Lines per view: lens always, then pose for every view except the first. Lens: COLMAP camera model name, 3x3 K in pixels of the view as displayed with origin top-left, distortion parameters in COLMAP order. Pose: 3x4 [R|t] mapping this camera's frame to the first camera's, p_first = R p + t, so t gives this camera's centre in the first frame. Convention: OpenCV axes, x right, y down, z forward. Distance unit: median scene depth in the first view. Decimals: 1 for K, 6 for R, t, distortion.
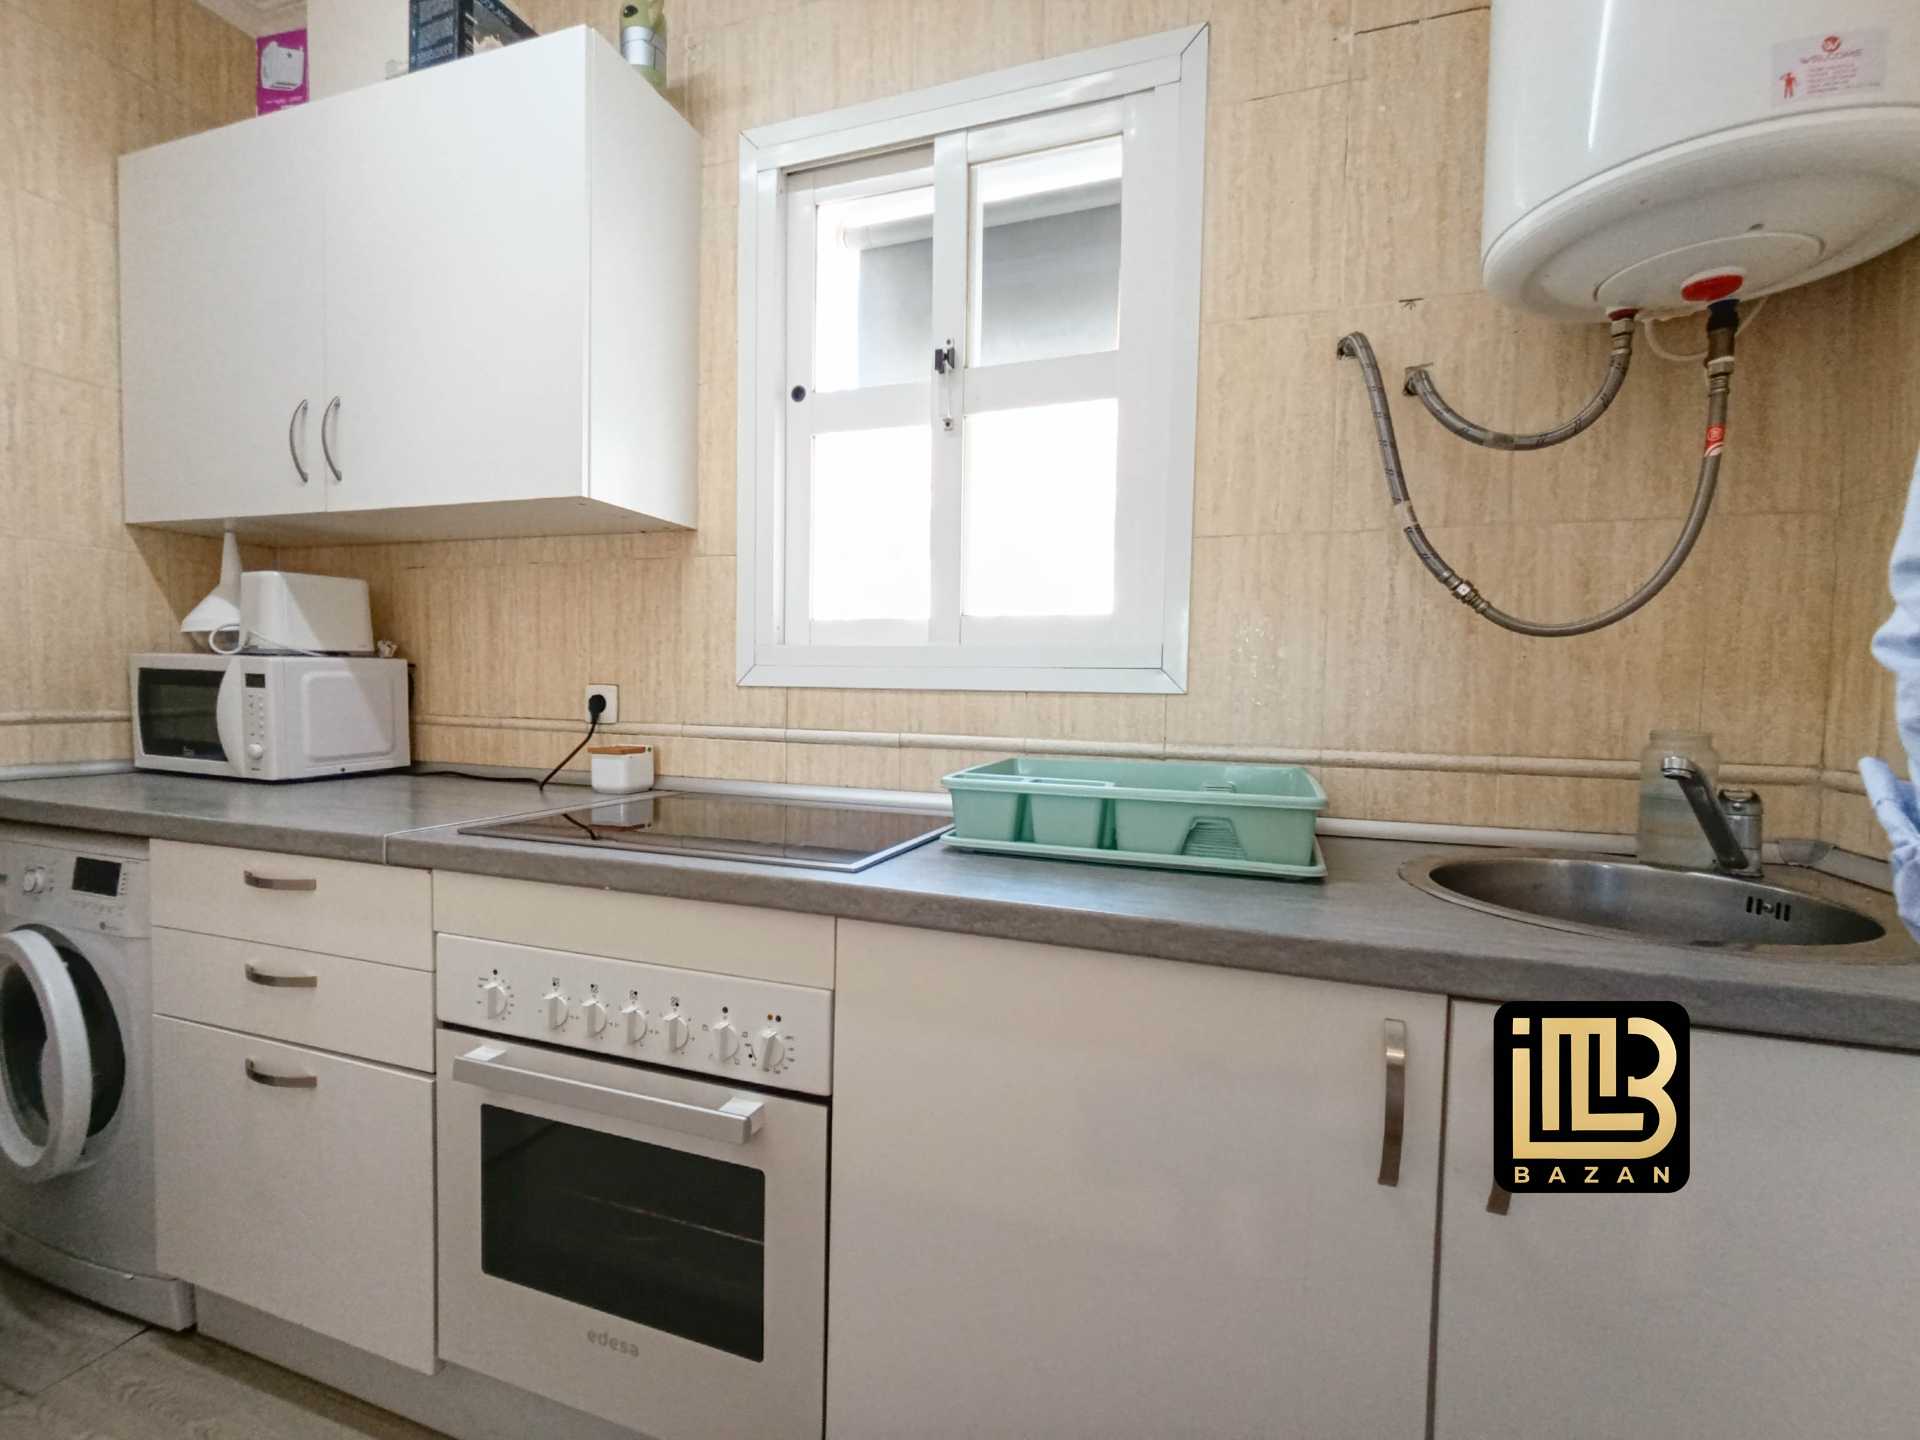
lens RADIAL K [[876.4, 0, 948.9], [0, 876.4, 731.8], [0, 0, 1]] dist [0.006041, -0.000078]
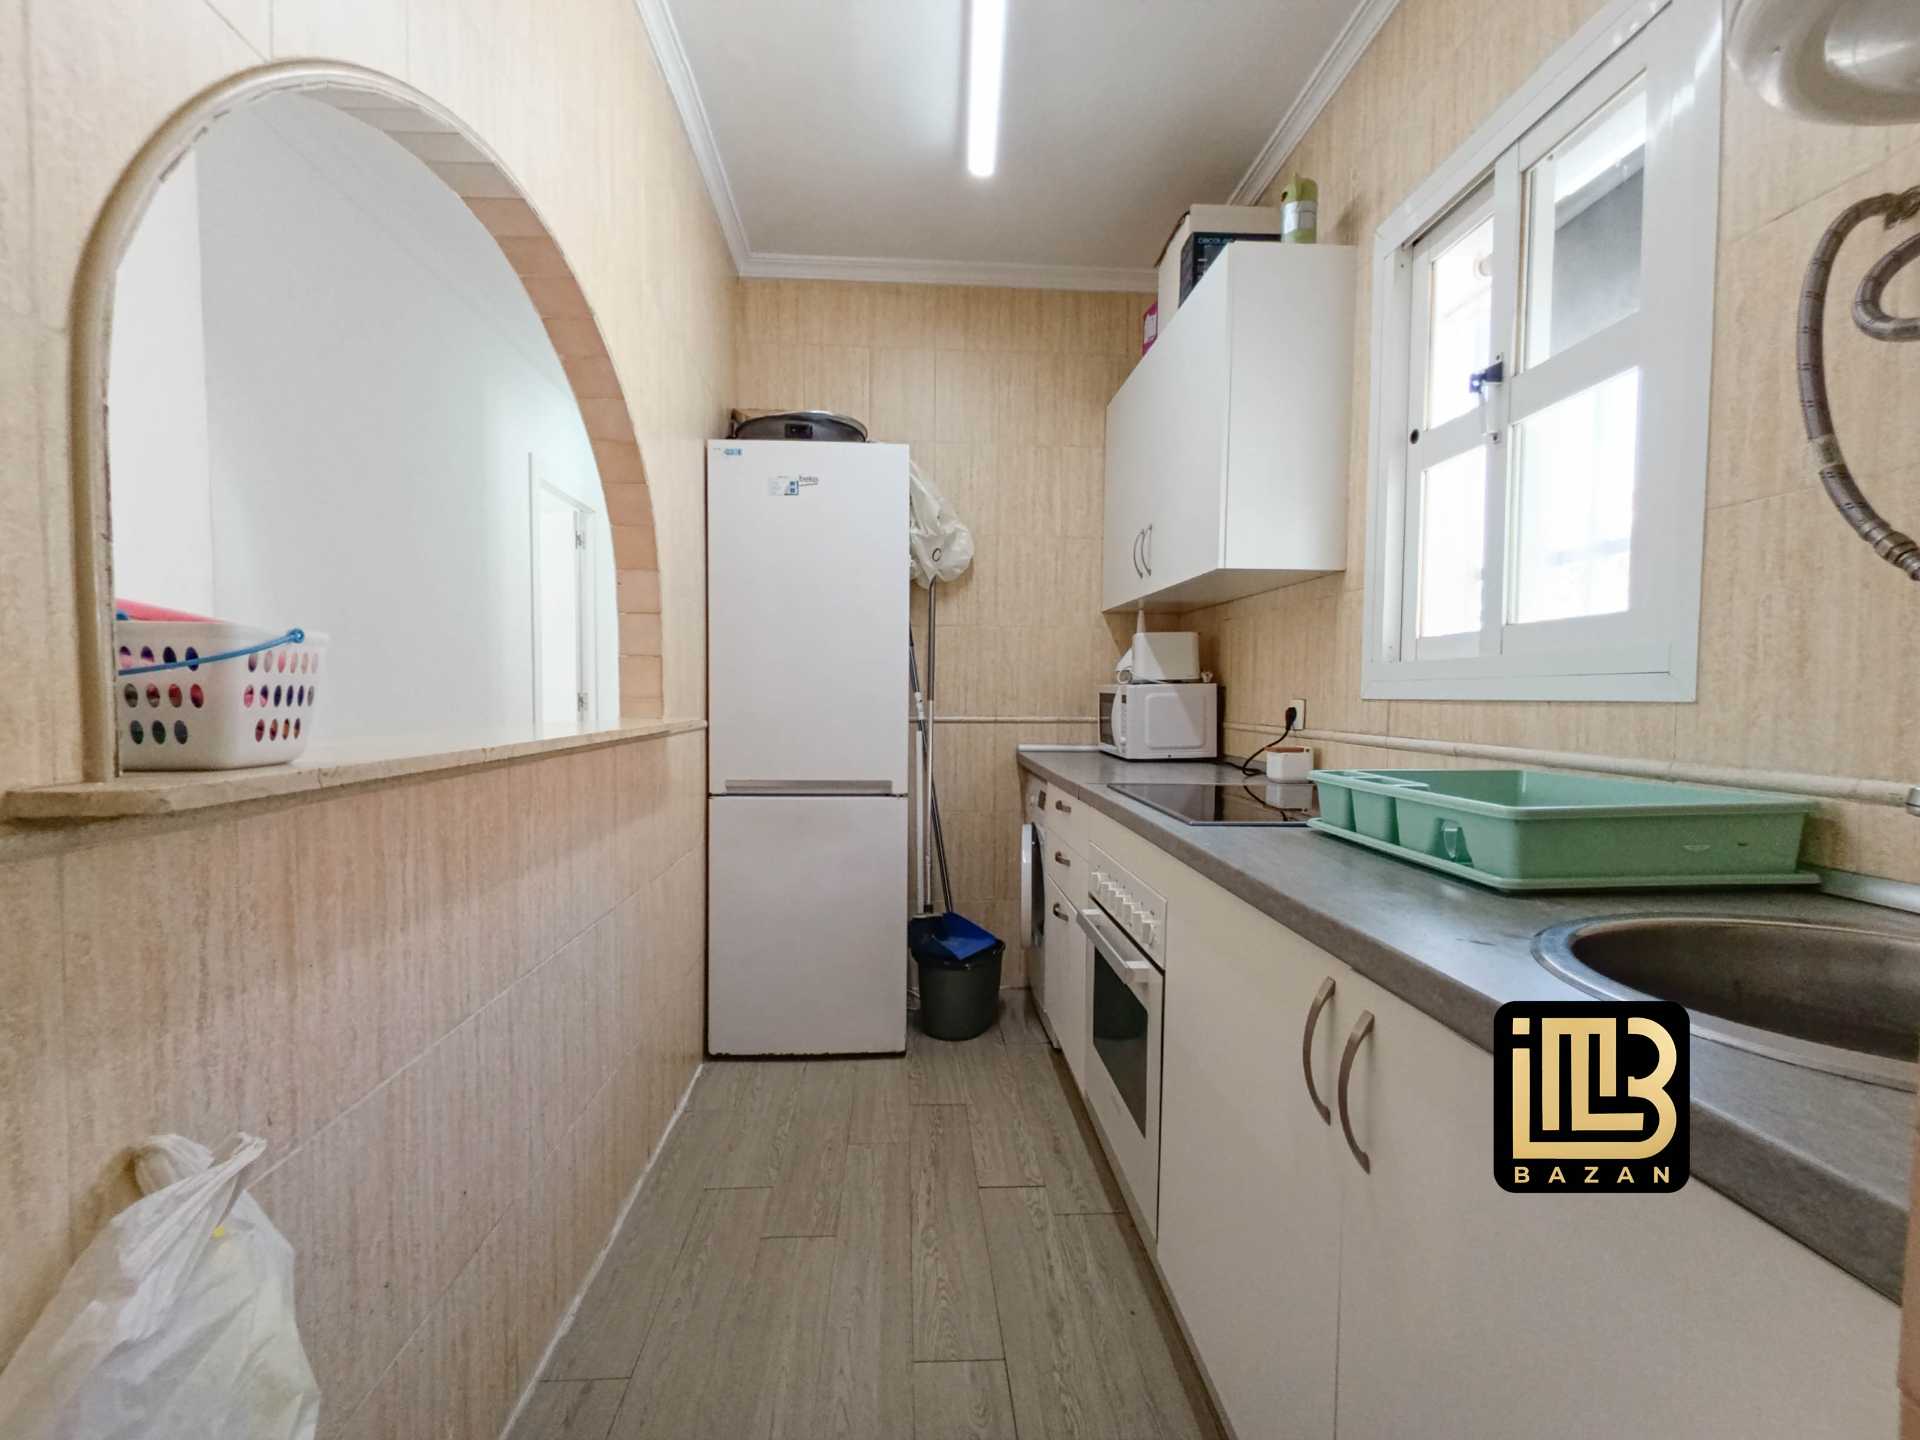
lens RADIAL K [[882.1, 0, 945.4], [0, 882.1, 733.4], [0, 0, 1]] dist [0.004193, -0.000084]
pose [[0.391241, 0.024265, -0.919968, 0.640987], [-0.042460, 0.999064, 0.008294, 0.007541], [0.919308, 0.035817, 0.391905, 0.026568]]
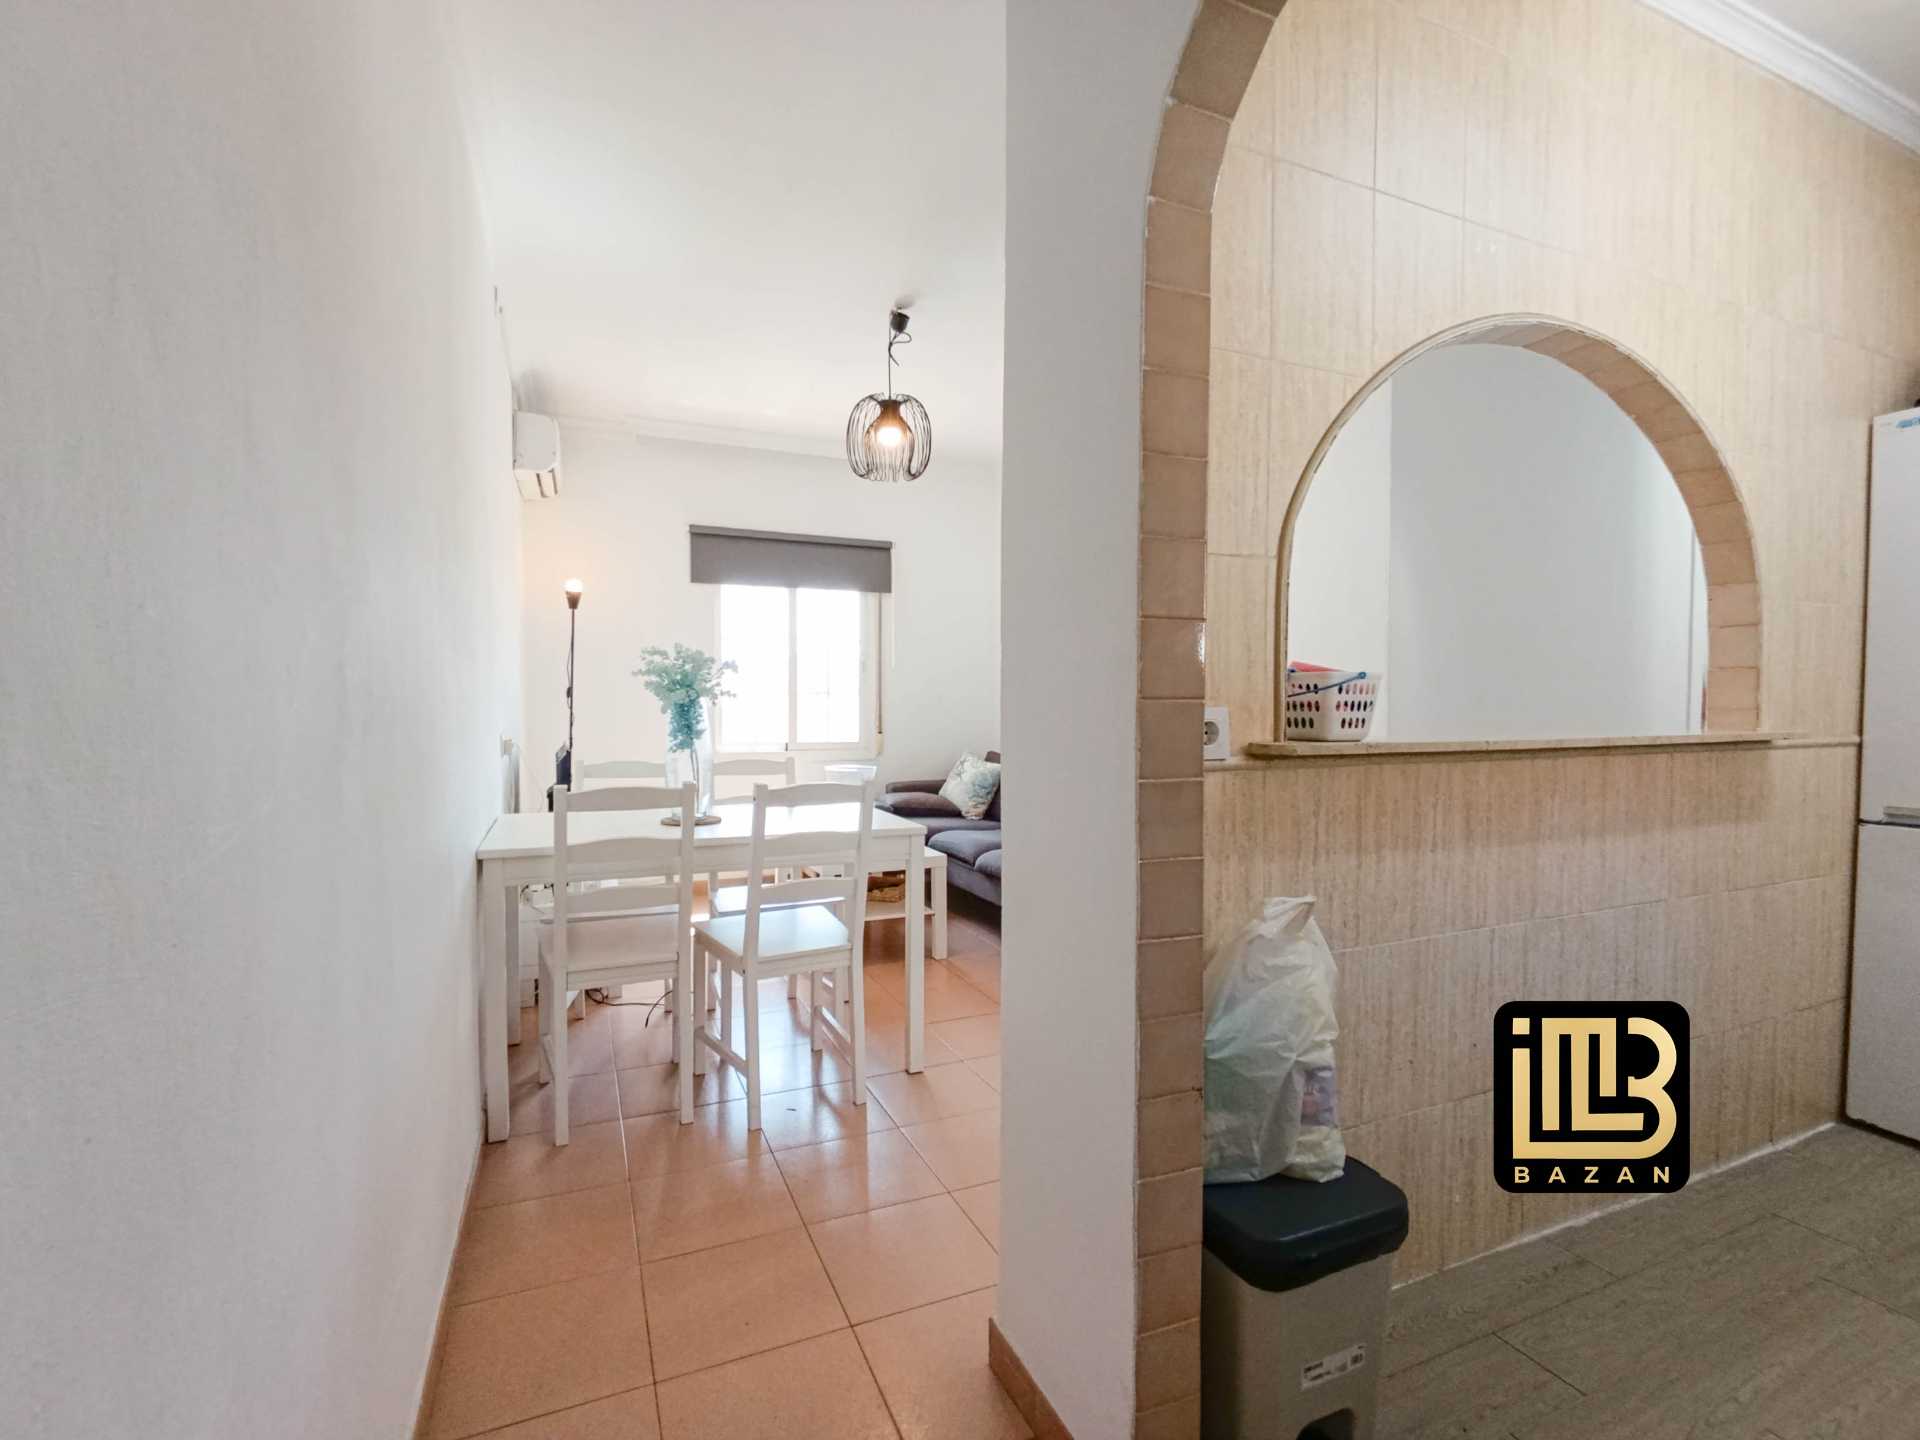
lens RADIAL K [[882.1, 0, 945.4], [0, 882.1, 733.4], [0, 0, 1]] dist [0.004193, -0.000084]
pose [[-0.719552, 0.002512, -0.694434, 0.997623], [-0.048102, 0.997411, 0.053450, 0.006359], [0.692771, 0.071863, -0.717568, 0.239589]]
